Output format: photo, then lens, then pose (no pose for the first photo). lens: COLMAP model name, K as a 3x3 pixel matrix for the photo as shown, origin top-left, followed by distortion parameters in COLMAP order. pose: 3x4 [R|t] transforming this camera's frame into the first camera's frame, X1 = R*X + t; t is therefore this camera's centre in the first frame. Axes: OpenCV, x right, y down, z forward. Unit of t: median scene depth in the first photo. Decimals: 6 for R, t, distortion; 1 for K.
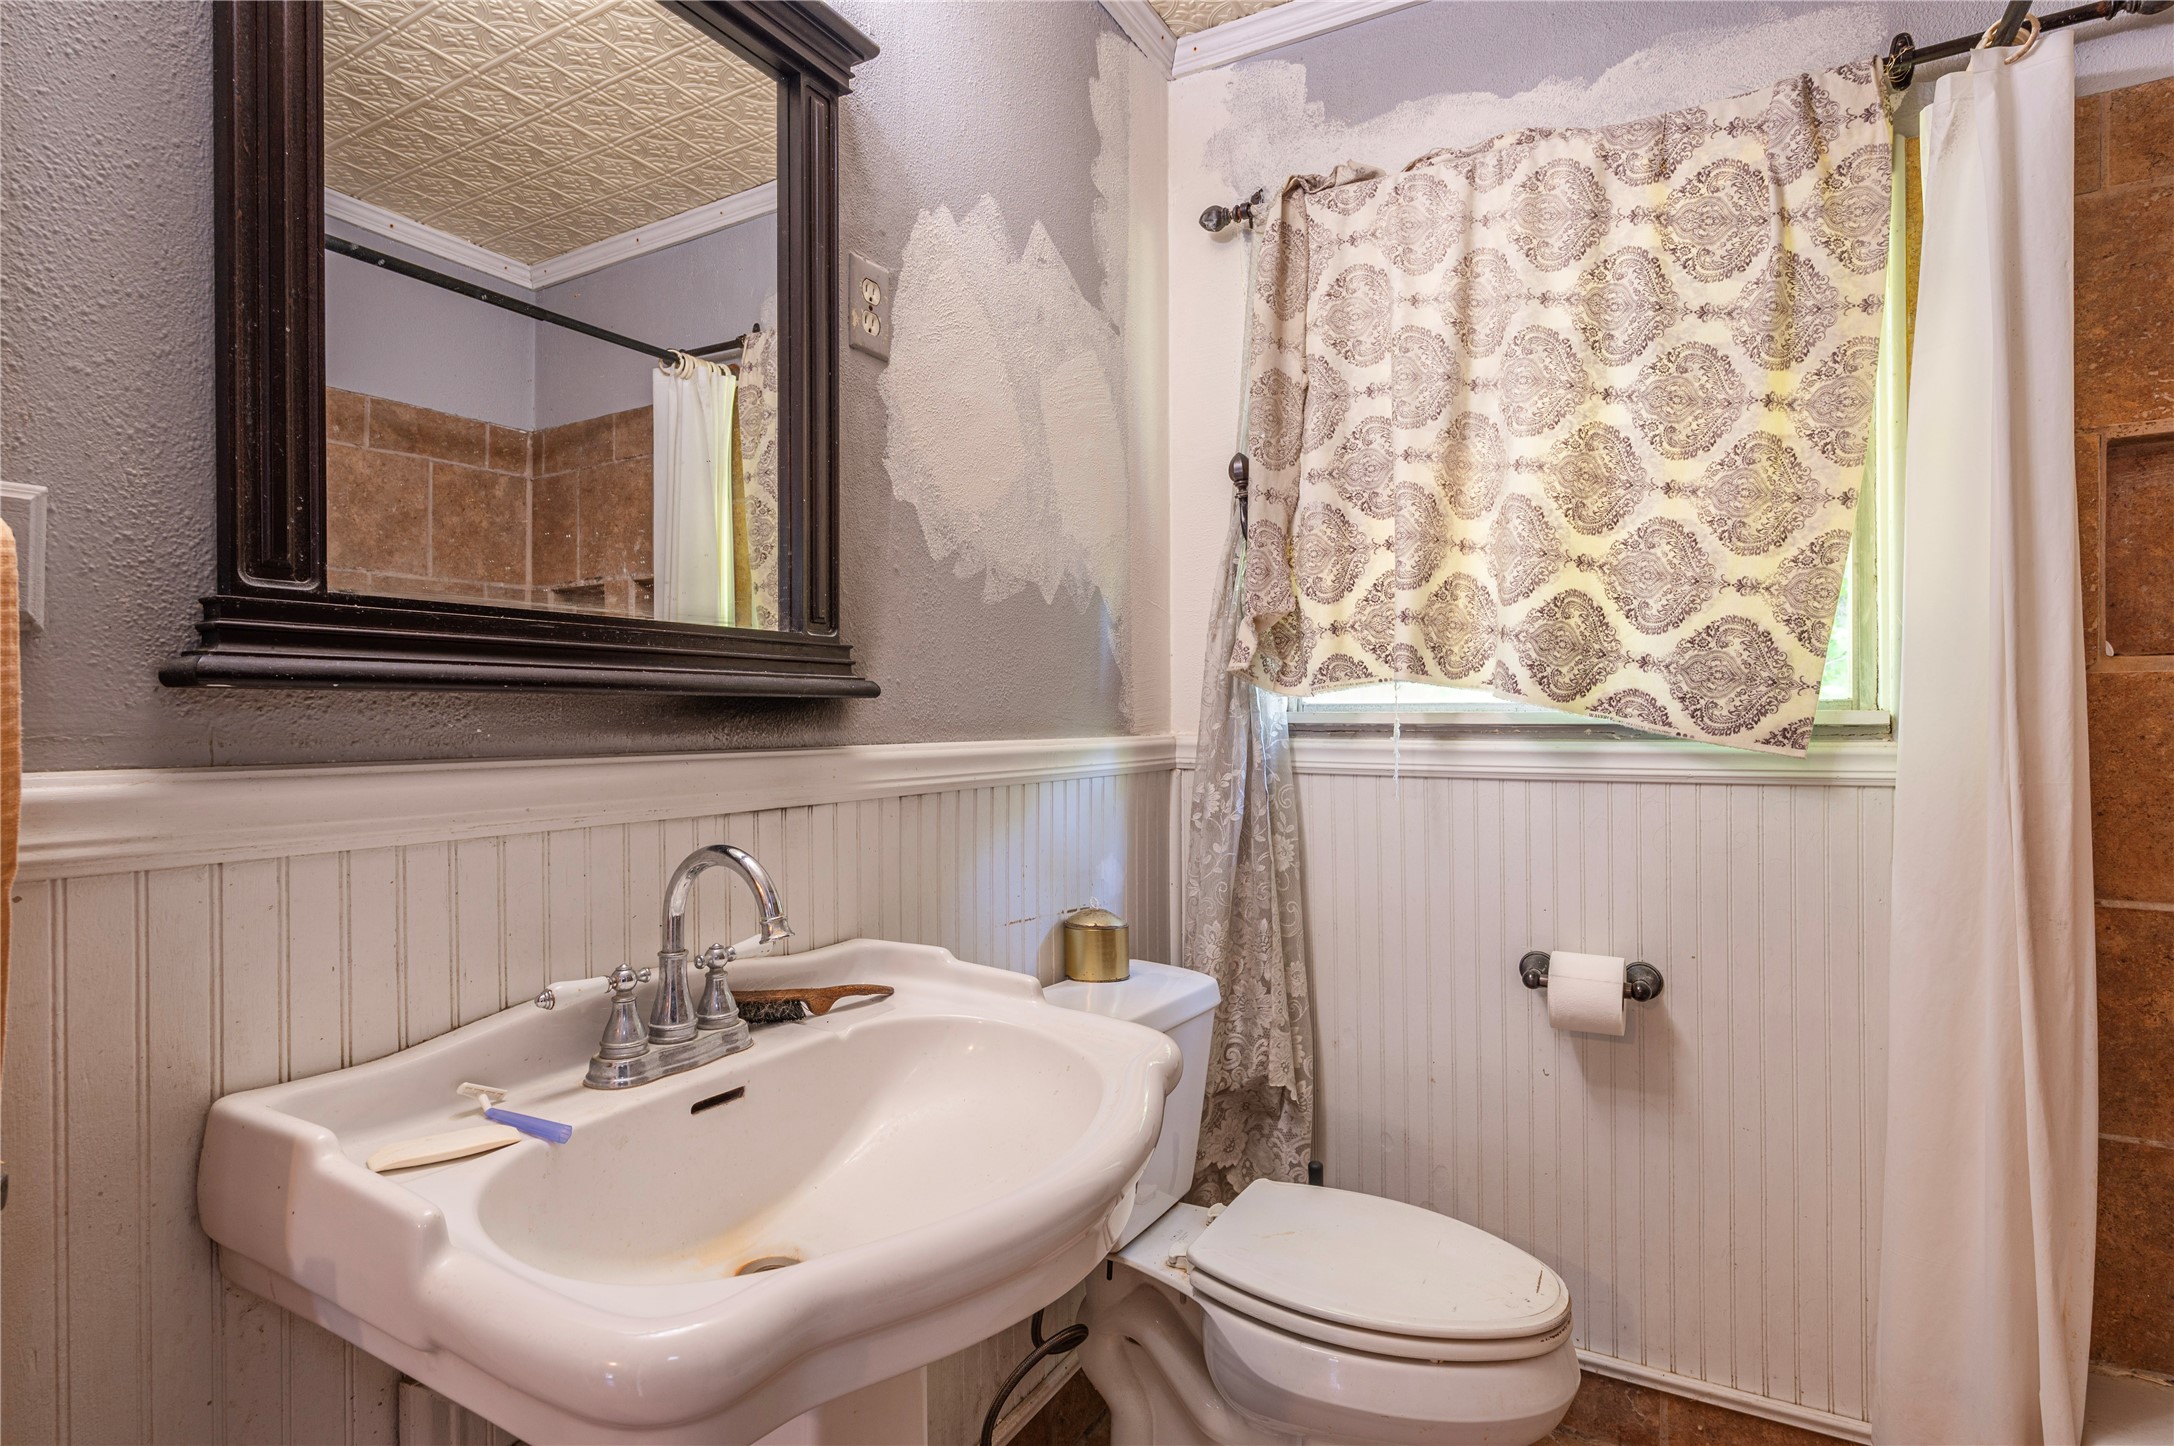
lens RADIAL K [[1092.0, 0, 1093.1], [0, 1092.0, 718.5], [0, 0, 1]] dist [0.001443, -0.000993]
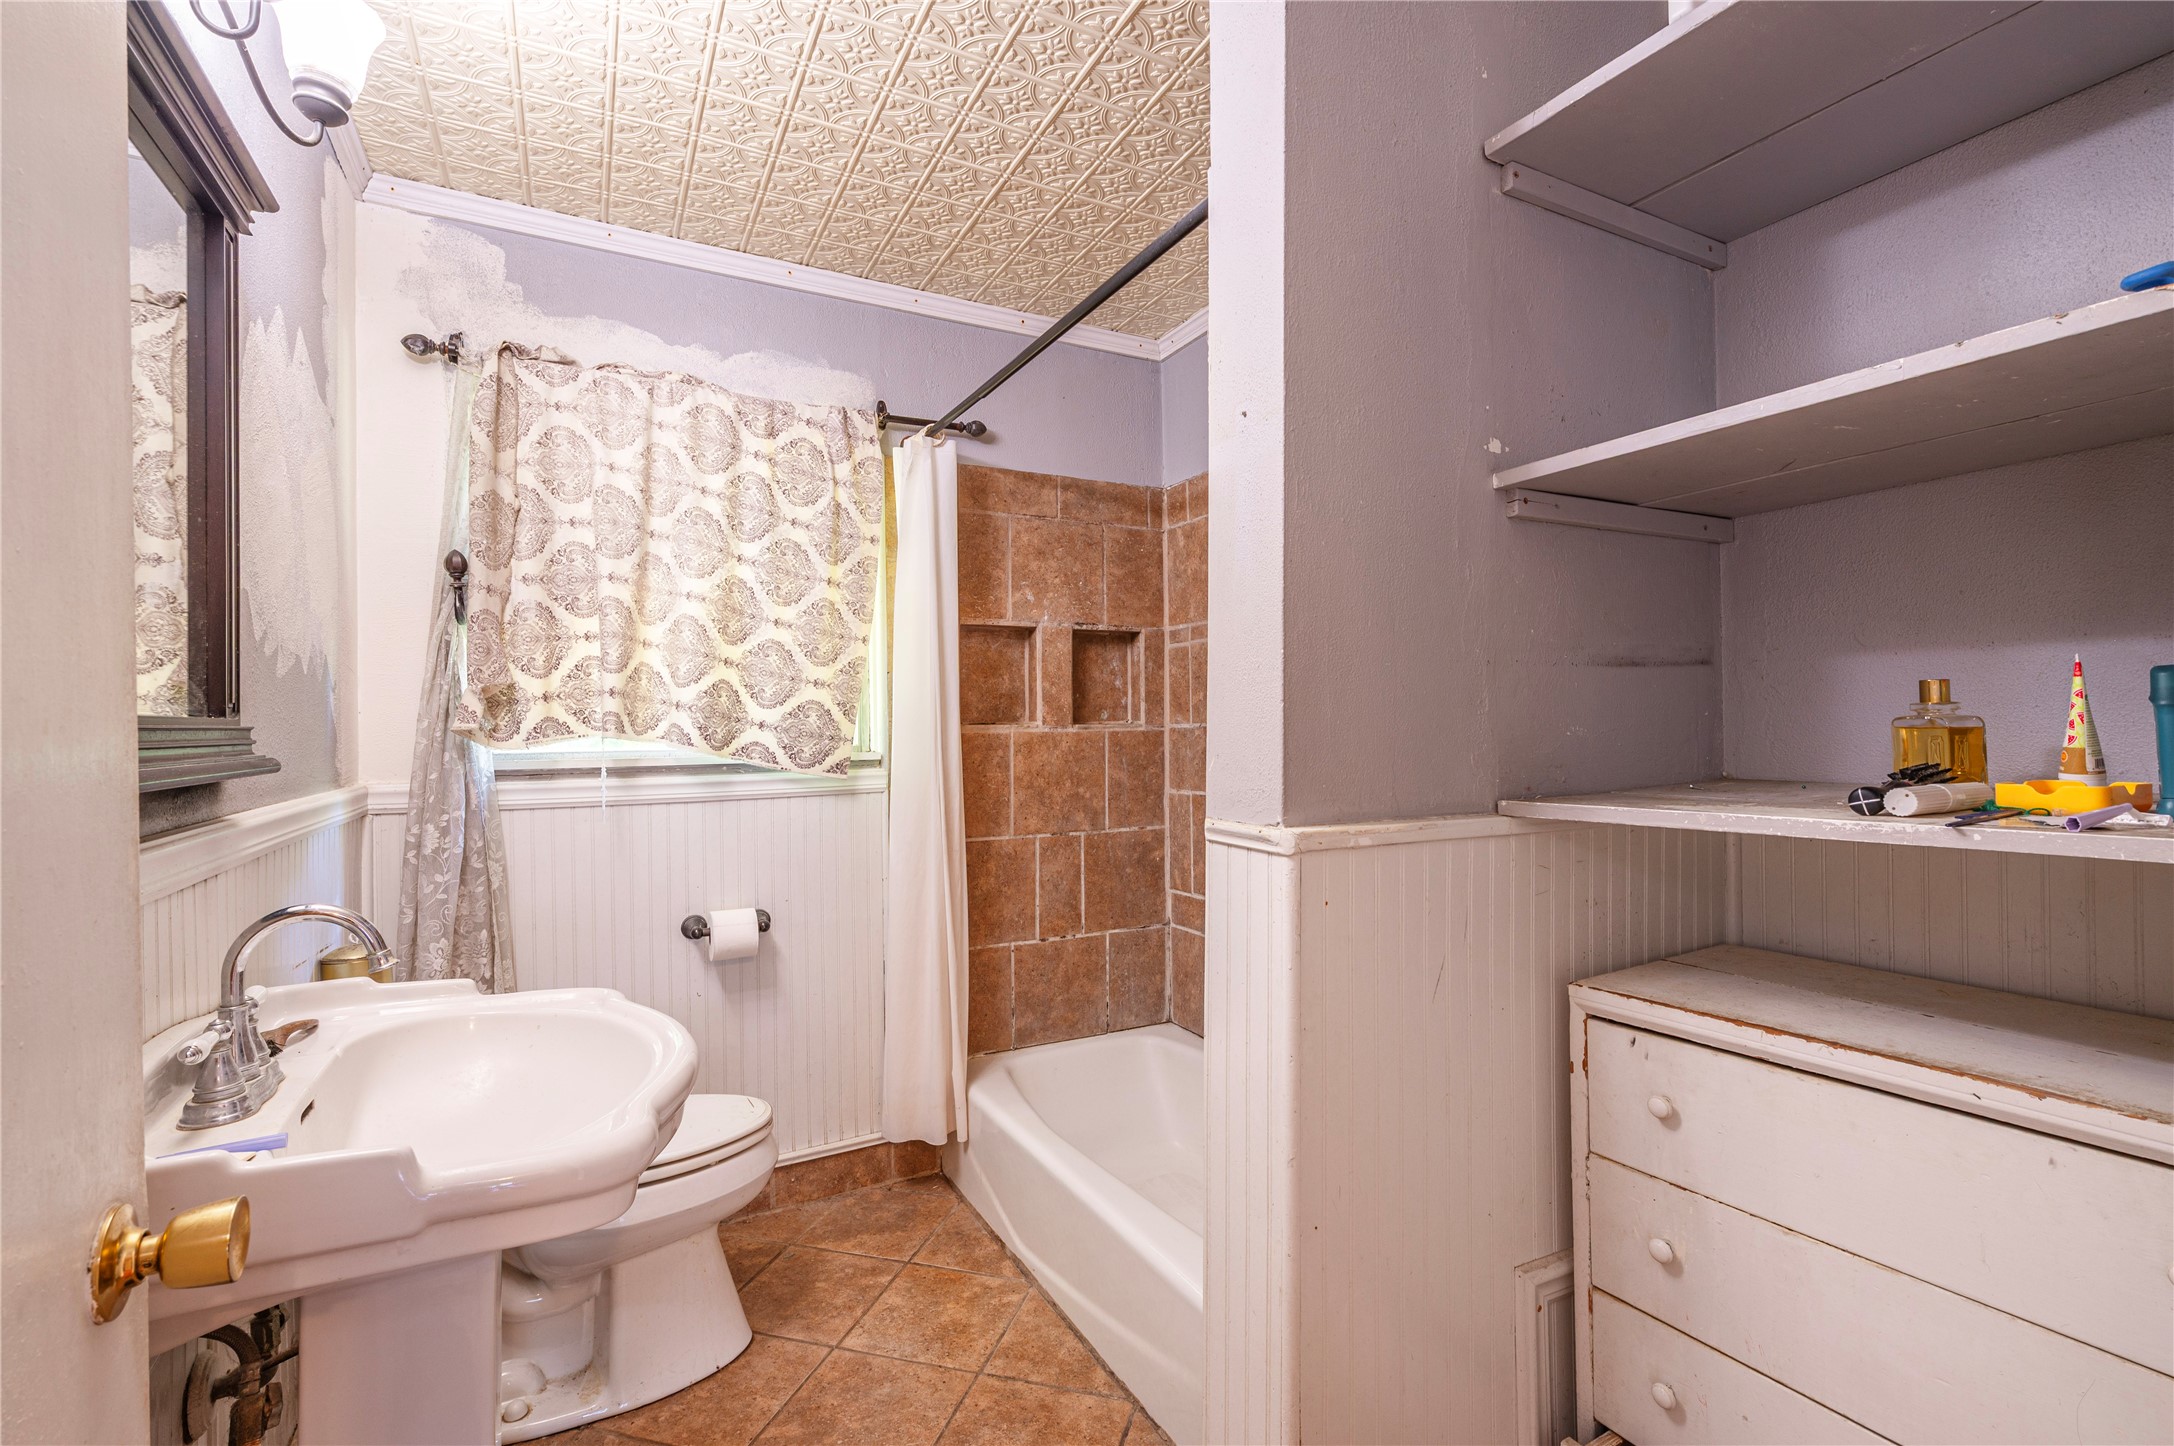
lens RADIAL K [[972.6, 0, 1085.6], [0, 972.6, 722.0], [0, 0, 1]] dist [-0.003584, 0.000954]
pose [[0.537971, -0.003718, 0.842955, -0.445117], [0.014363, 0.999886, -0.004756, -0.040581], [-0.842841, 0.014665, 0.537962, -0.188005]]
